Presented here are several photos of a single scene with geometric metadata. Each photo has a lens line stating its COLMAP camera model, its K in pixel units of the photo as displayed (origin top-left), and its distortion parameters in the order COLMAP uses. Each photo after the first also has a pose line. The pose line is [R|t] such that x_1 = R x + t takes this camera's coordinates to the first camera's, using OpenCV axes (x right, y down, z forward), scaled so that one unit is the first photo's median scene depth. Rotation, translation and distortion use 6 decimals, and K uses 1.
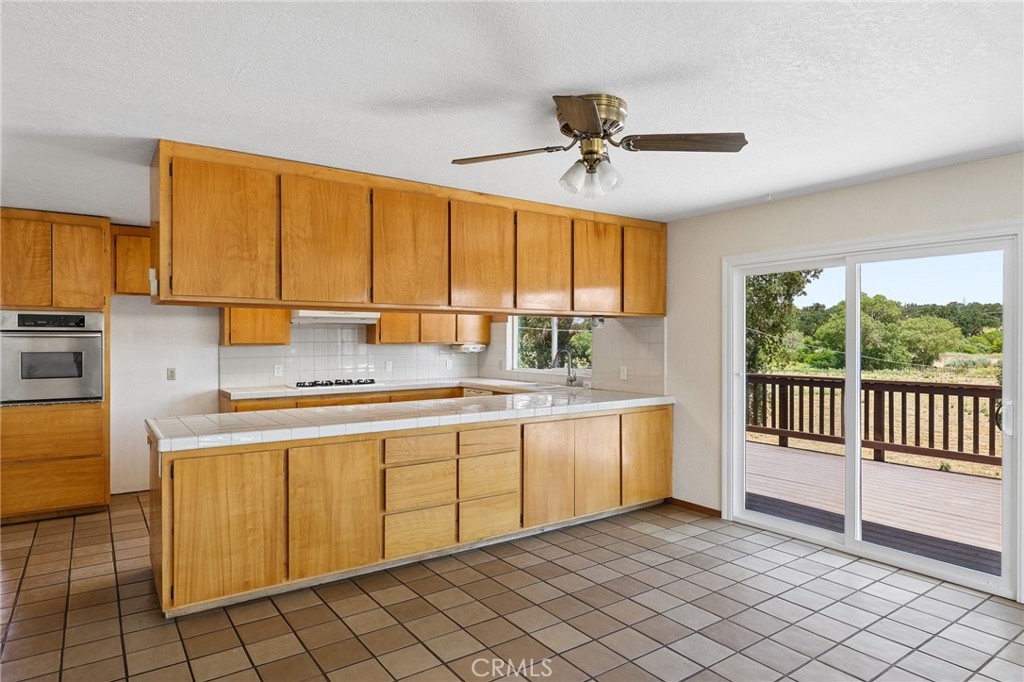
lens RADIAL K [[597.0, 0, 512.0], [0, 597.0, 341.0], [0, 0, 1]] dist [0.003199, -0.000124]
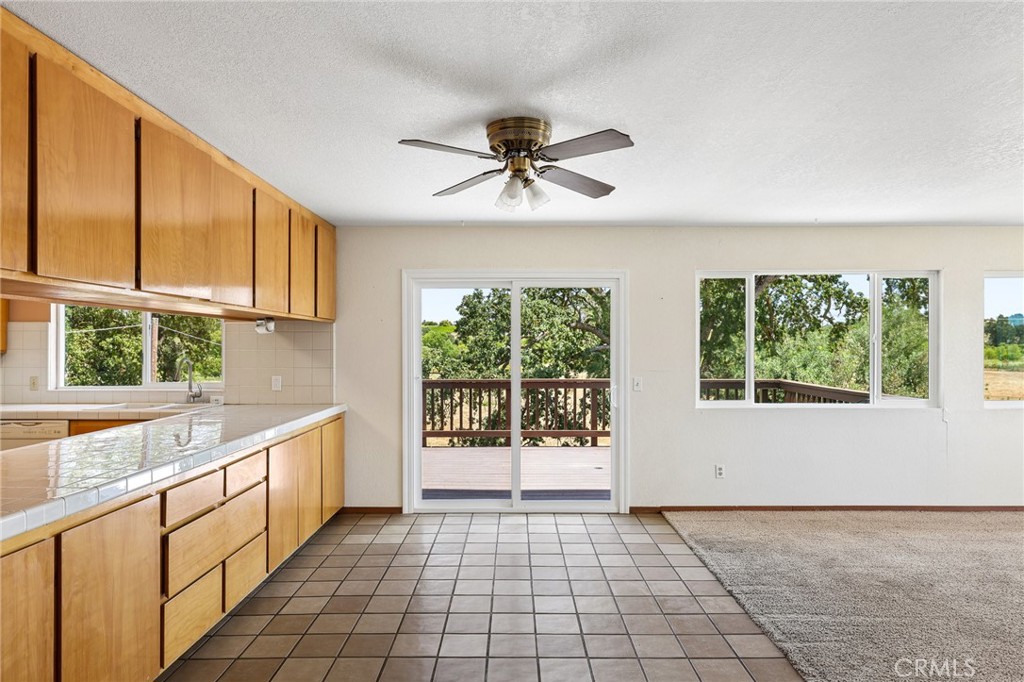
lens RADIAL K [[607.0, 0, 511.9], [0, 607.0, 345.7], [0, 0, 1]] dist [0.002527, 0.000143]
pose [[0.579884, 0.000676, 0.814699, -0.418389], [0.003956, 0.999986, -0.003646, 0.001560], [-0.814689, 0.005337, 0.579873, 0.209455]]
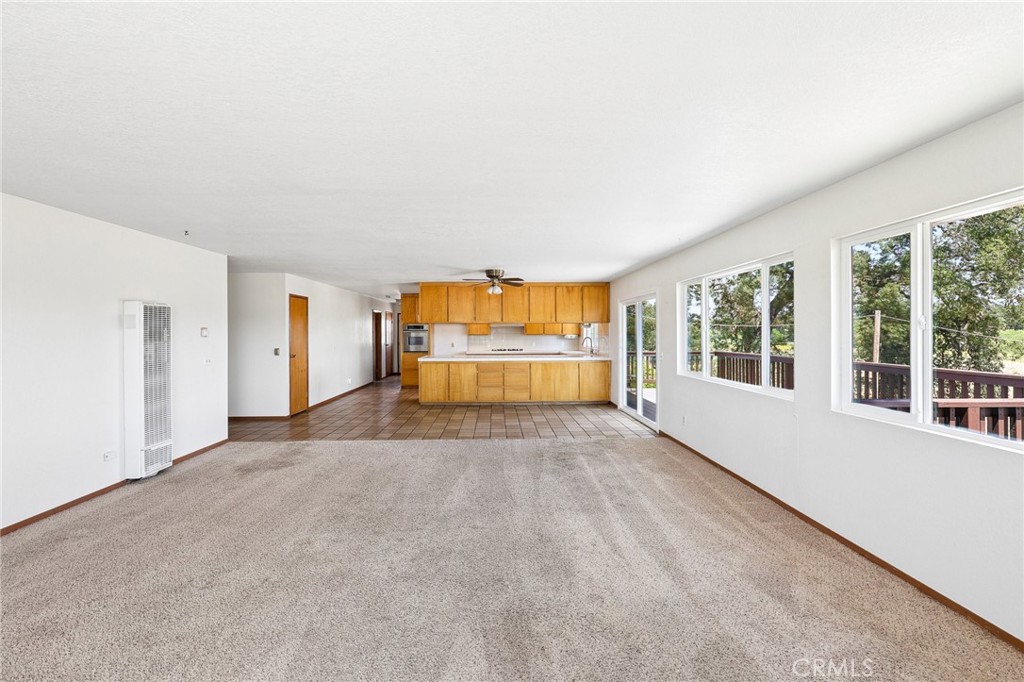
lens RADIAL K [[417.1, 0, 505.7], [0, 417.1, 332.6], [0, 0, 1]] dist [0.000768, 0.000170]
pose [[0.831805, -0.002067, -0.555064, 0.895787], [0.001393, 0.999998, -0.001636, -0.000382], [0.555066, 0.000588, 0.831806, -0.614766]]
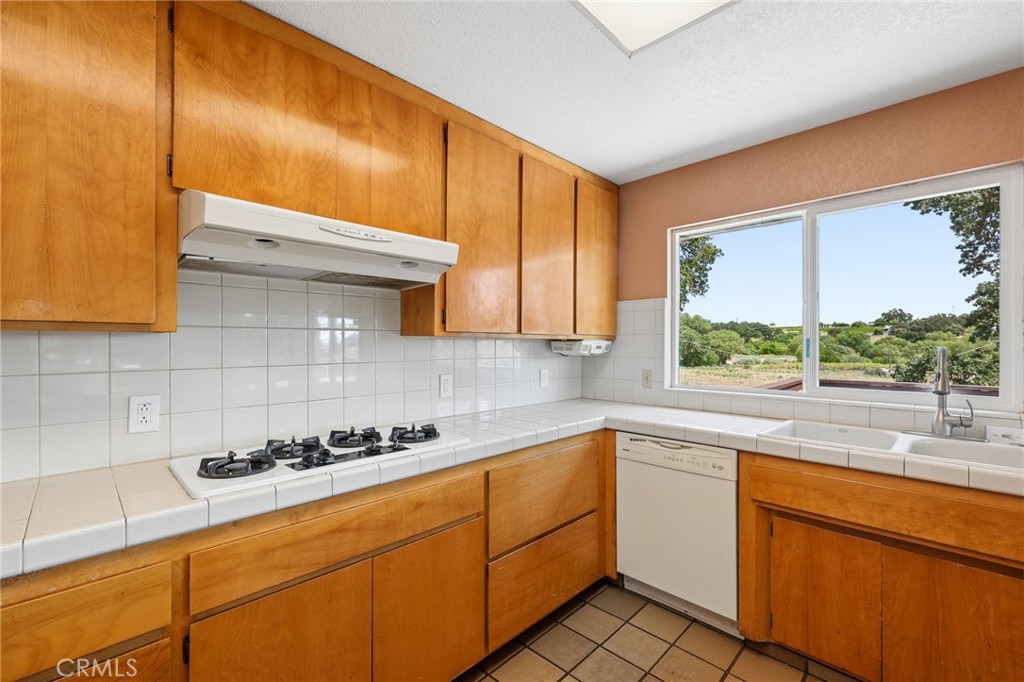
lens RADIAL K [[432.3, 0, 512.0], [0, 432.3, 341.0], [0, 0, 1]] dist [-0.000832, -0.000008]
pose [[0.985181, 0.003803, 0.171477, -0.315209], [-0.001630, 0.999917, -0.012813, 0.017581], [-0.171512, 0.012344, 0.985105, 0.977823]]
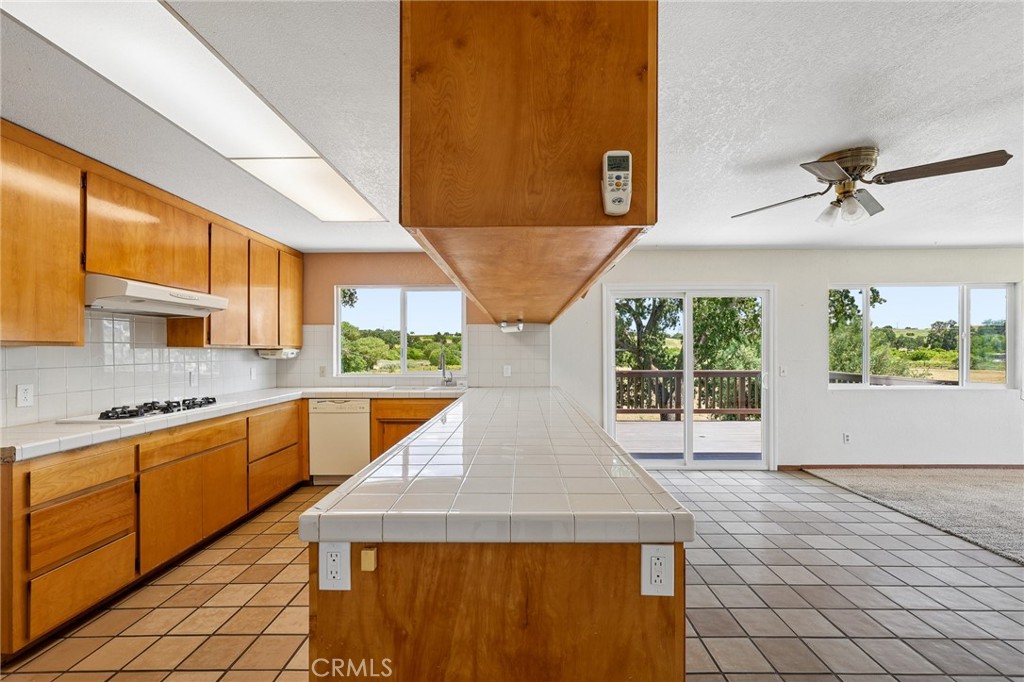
lens RADIAL K [[438.1, 0, 514.3], [0, 438.1, 353.0], [0, 0, 1]] dist [0.001722, 0.000039]
pose [[0.587045, -0.005373, 0.809537, -0.598481], [0.006209, 0.999978, 0.002134, 0.018560], [-0.809531, 0.003774, 0.587065, 0.564224]]
